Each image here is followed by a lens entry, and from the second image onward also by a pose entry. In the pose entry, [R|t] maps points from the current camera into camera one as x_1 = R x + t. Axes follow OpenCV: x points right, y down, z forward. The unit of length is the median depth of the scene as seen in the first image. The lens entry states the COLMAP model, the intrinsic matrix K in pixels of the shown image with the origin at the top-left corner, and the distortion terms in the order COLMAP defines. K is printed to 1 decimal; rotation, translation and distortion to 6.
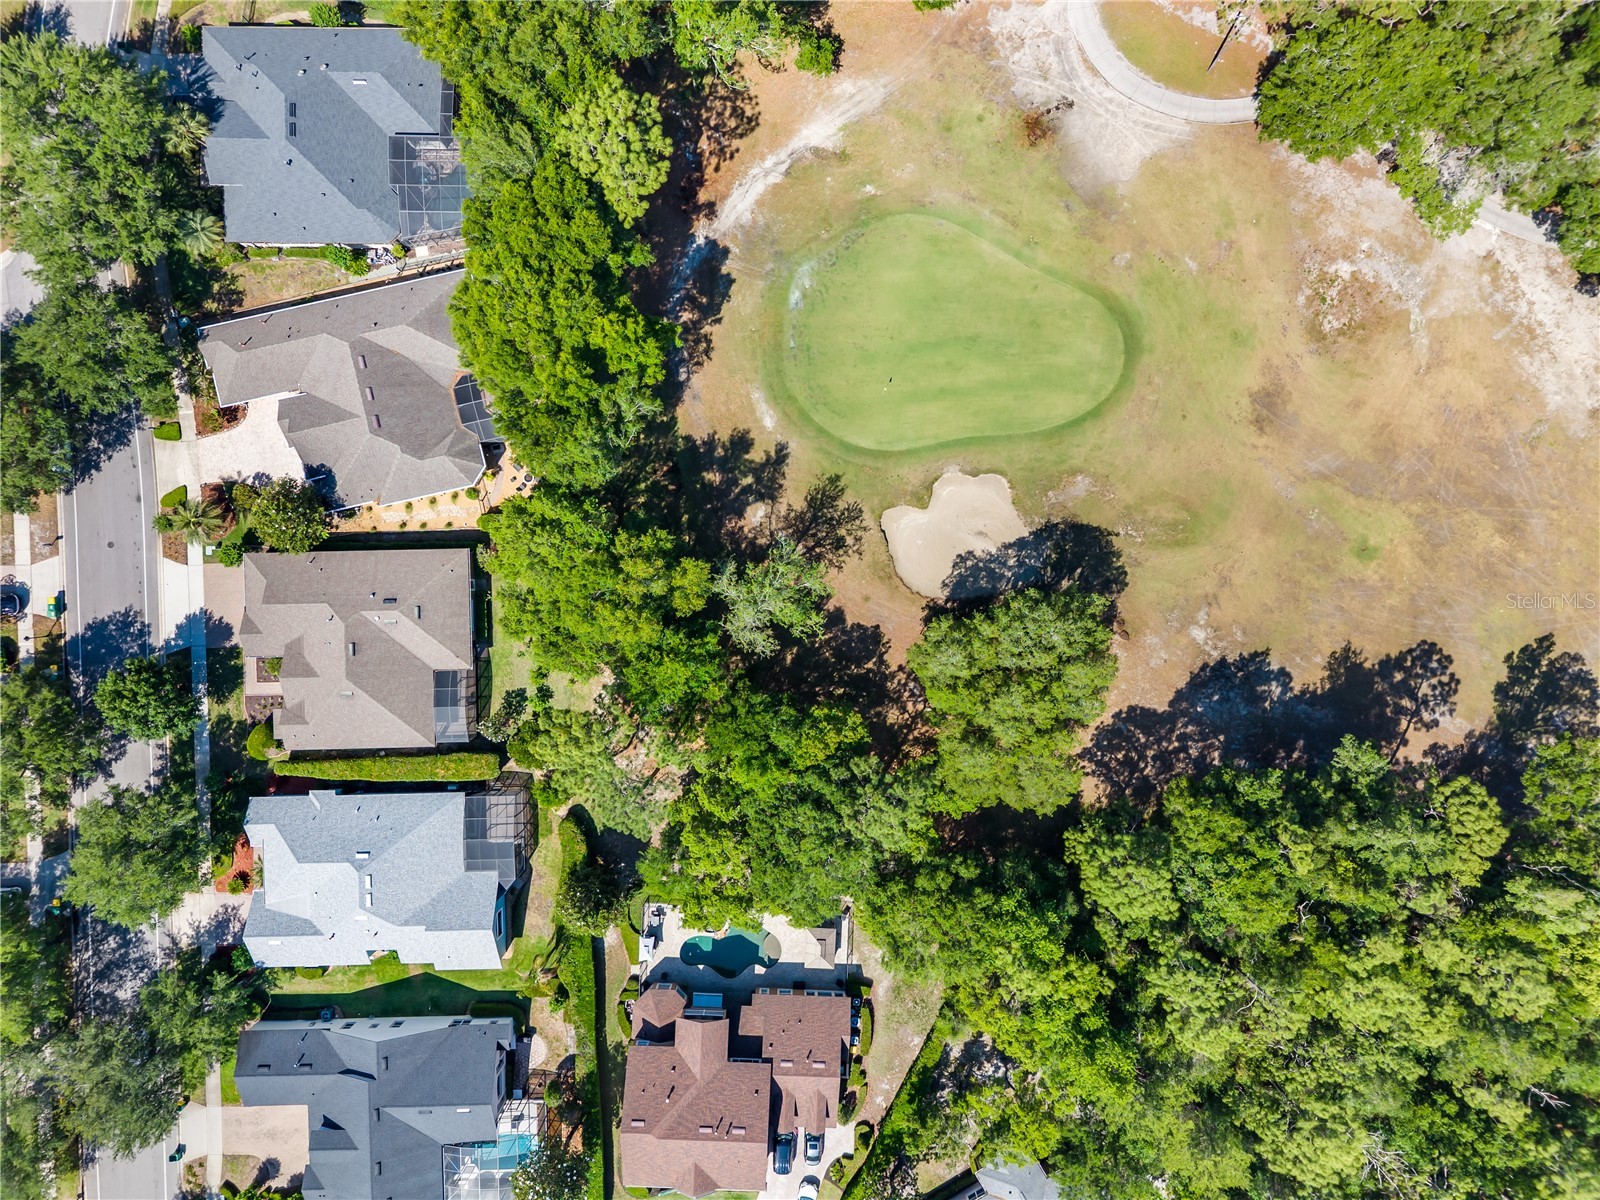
lens RADIAL K [[1066.2, 0, 810.2], [0, 1066.2, 601.3], [0, 0, 1]] dist [0.025430, -0.028025]
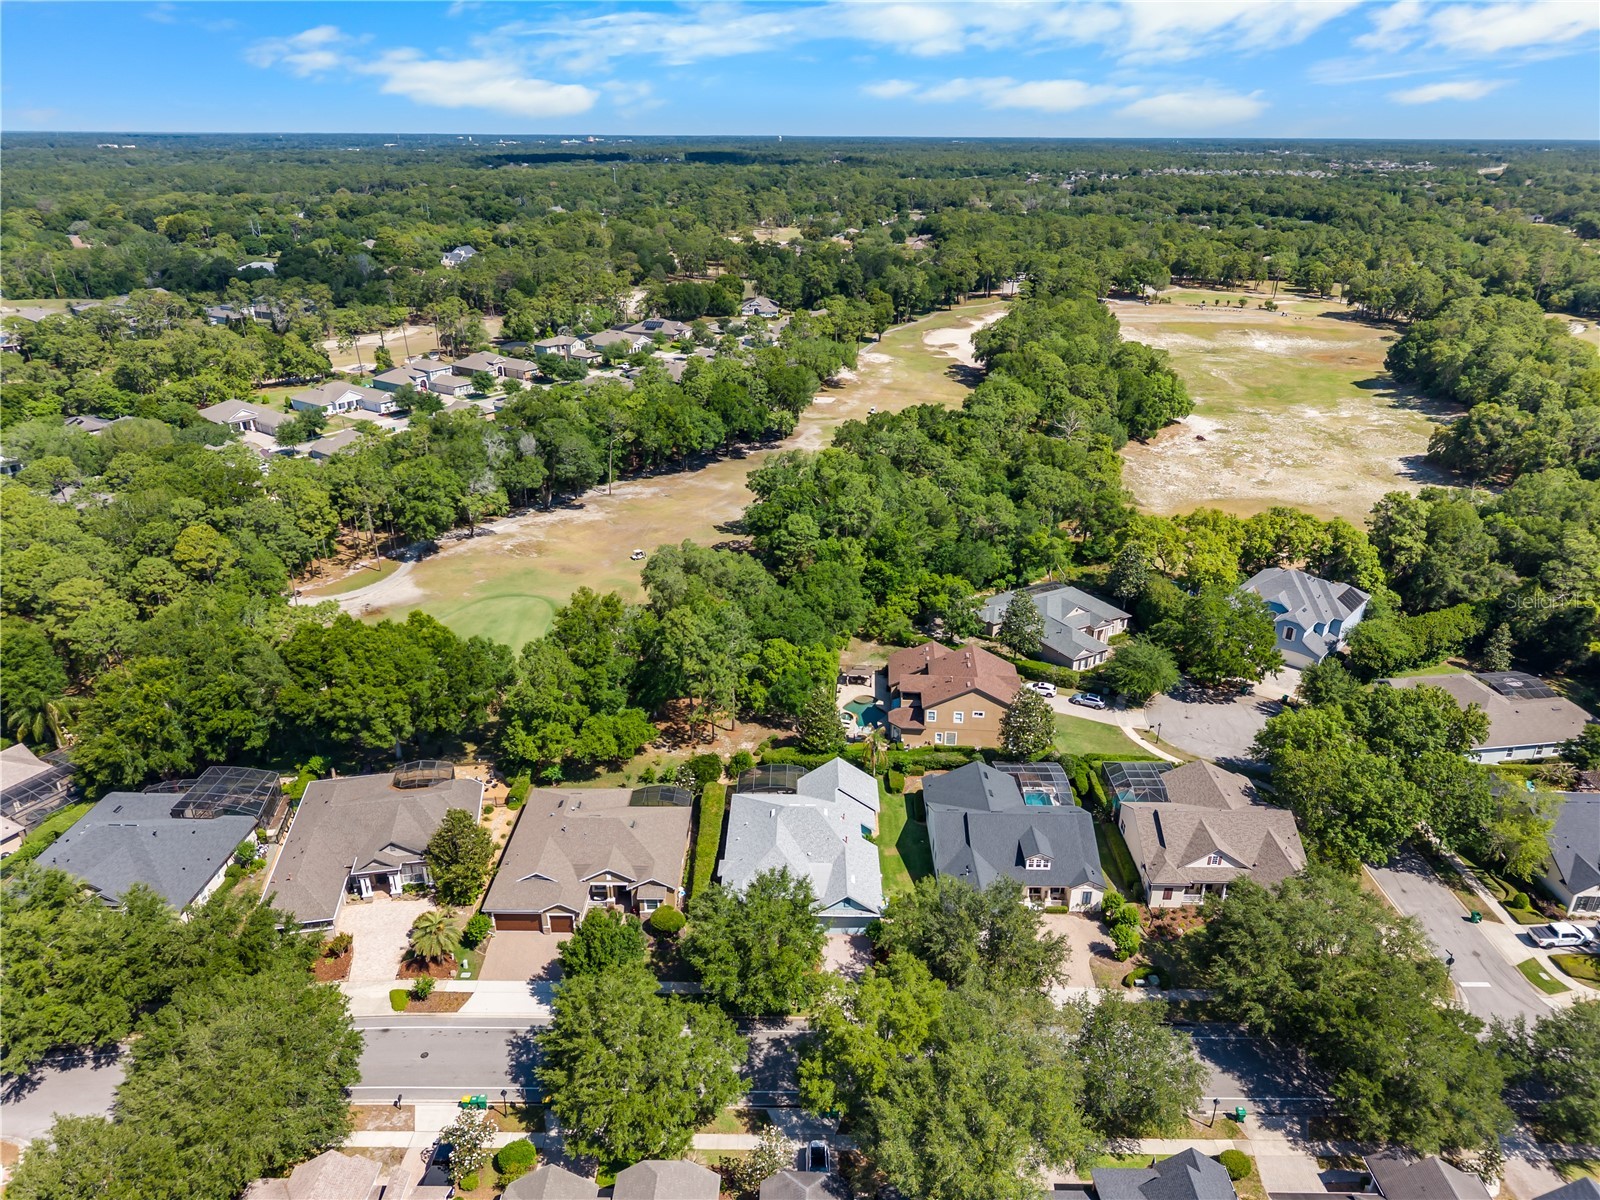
lens RADIAL K [[1066.2, 0, 795.9], [0, 1066.2, 597.1], [0, 0, 1]] dist [0.025430, -0.028025]
pose [[0.032877, -0.407460, 0.912631, -1.303850], [0.999383, 0.002074, -0.035076, 0.284066], [0.012399, 0.913221, 0.407277, 0.291275]]
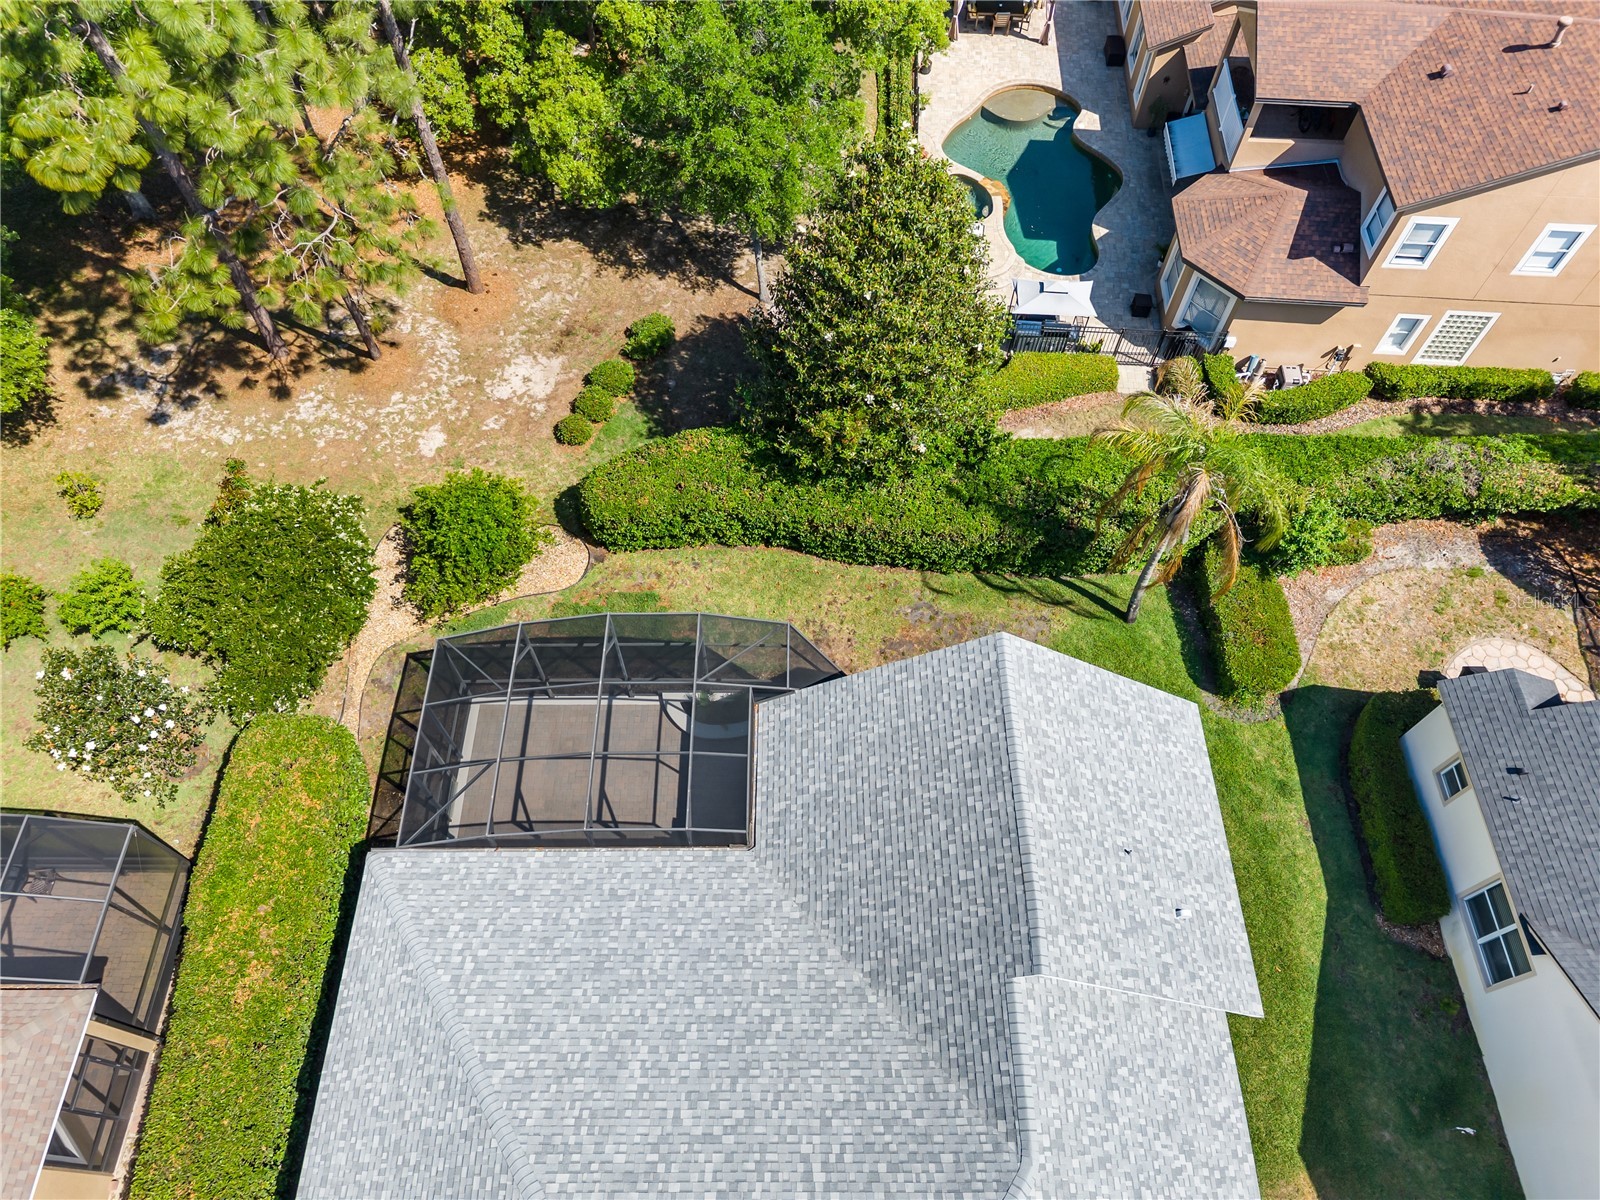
lens RADIAL K [[1066.2, 0, 796.2], [0, 1066.2, 603.6], [0, 0, 1]] dist [0.025430, -0.028025]
pose [[0.017699, -0.862352, 0.506000, -0.375146], [0.999826, 0.012263, -0.014074, 0.255718], [0.005932, 0.506161, 0.862419, 0.776537]]
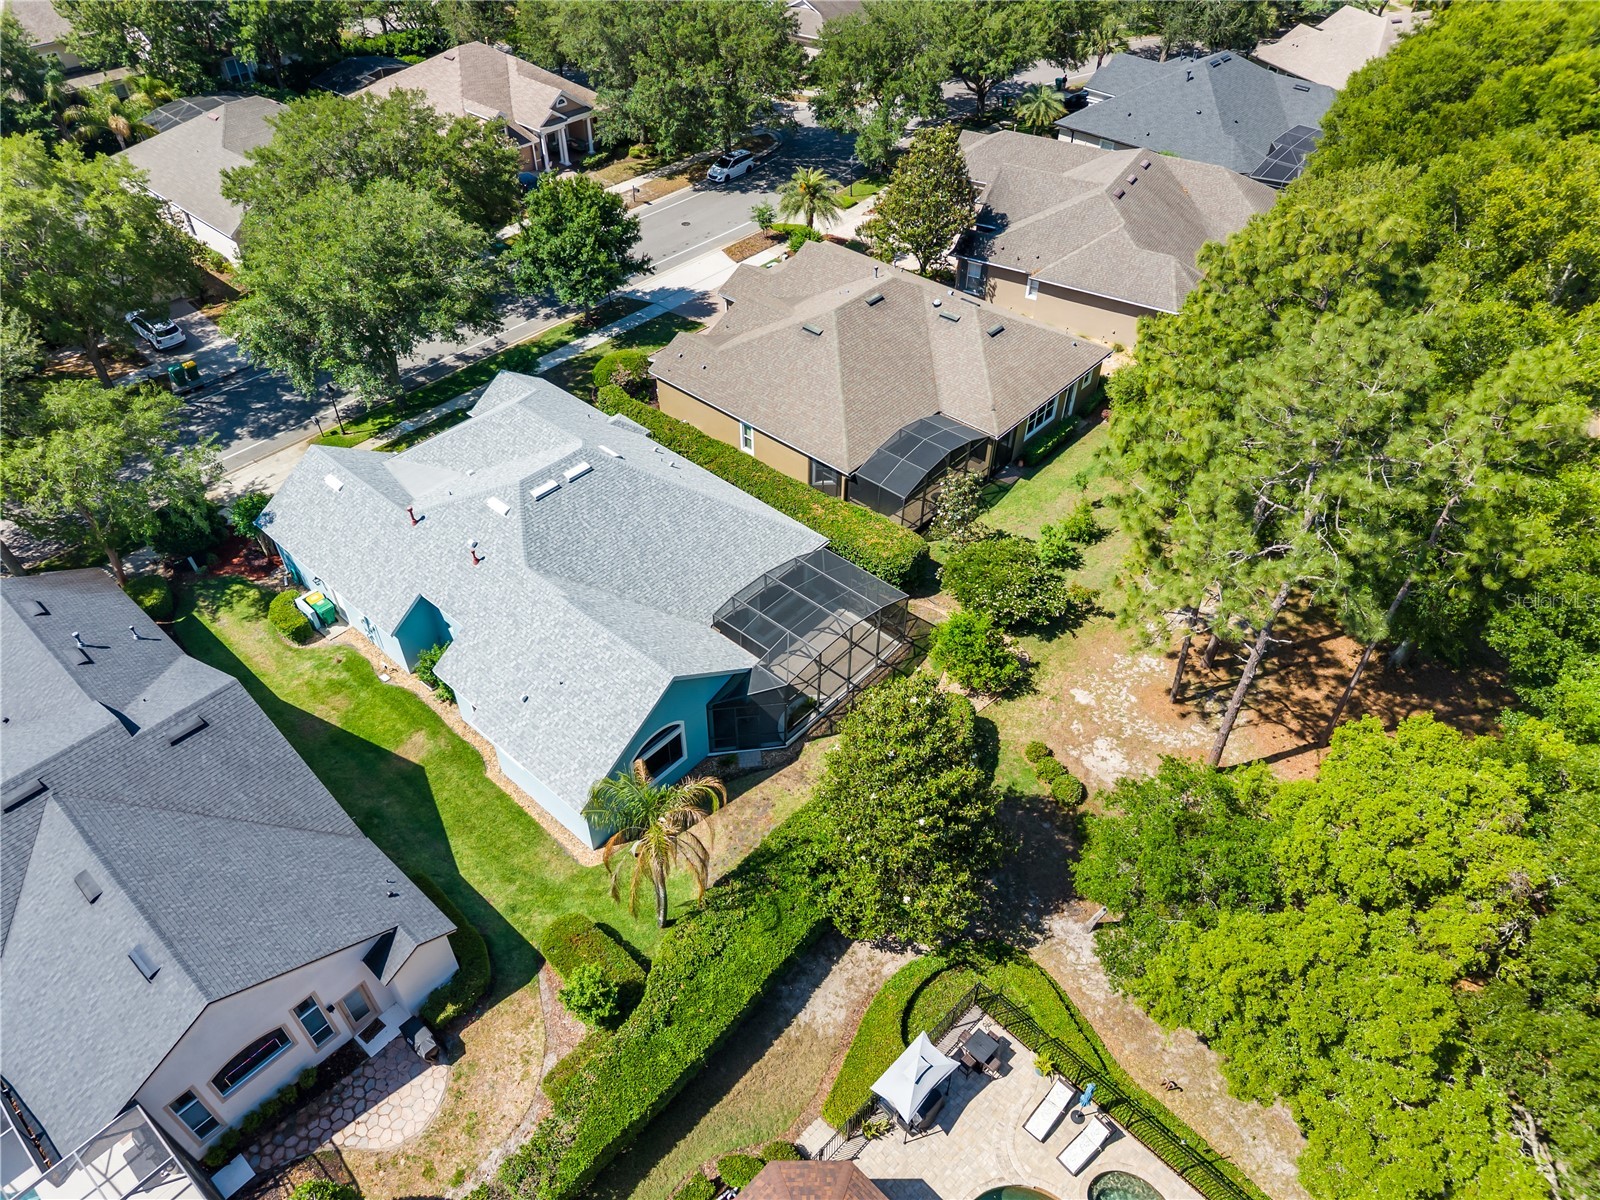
lens RADIAL K [[1066.2, 0, 801.5], [0, 1066.2, 594.2], [0, 0, 1]] dist [0.025430, -0.028025]
pose [[0.737293, 0.453401, -0.500825, -0.086973], [-0.675440, 0.480034, -0.559775, 0.445361], [-0.013389, 0.750996, 0.660171, 0.692087]]
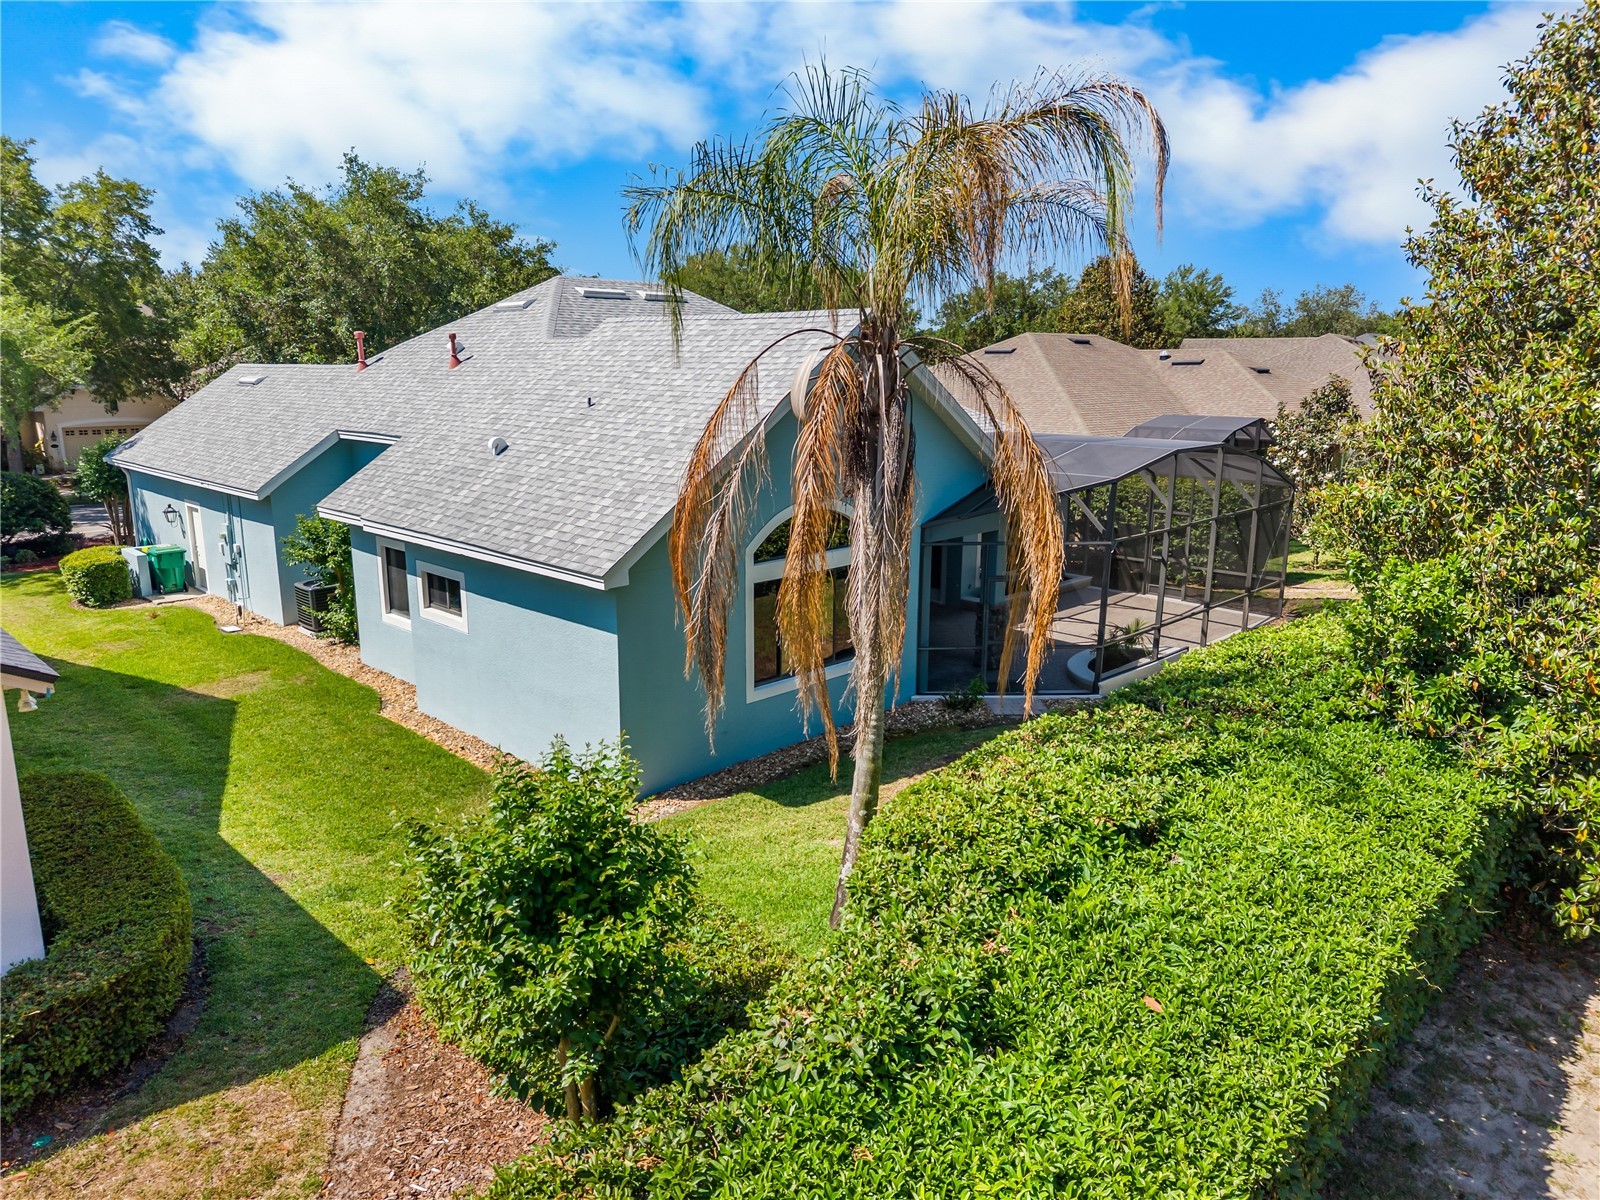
lens RADIAL K [[1066.2, 0, 799.0], [0, 1066.2, 599.8], [0, 0, 1]] dist [0.025430, -0.028025]
pose [[0.701305, 0.150383, -0.696819, -0.185825], [-0.712824, 0.137963, -0.687639, 0.398451], [-0.007274, 0.978954, 0.203951, 0.954835]]
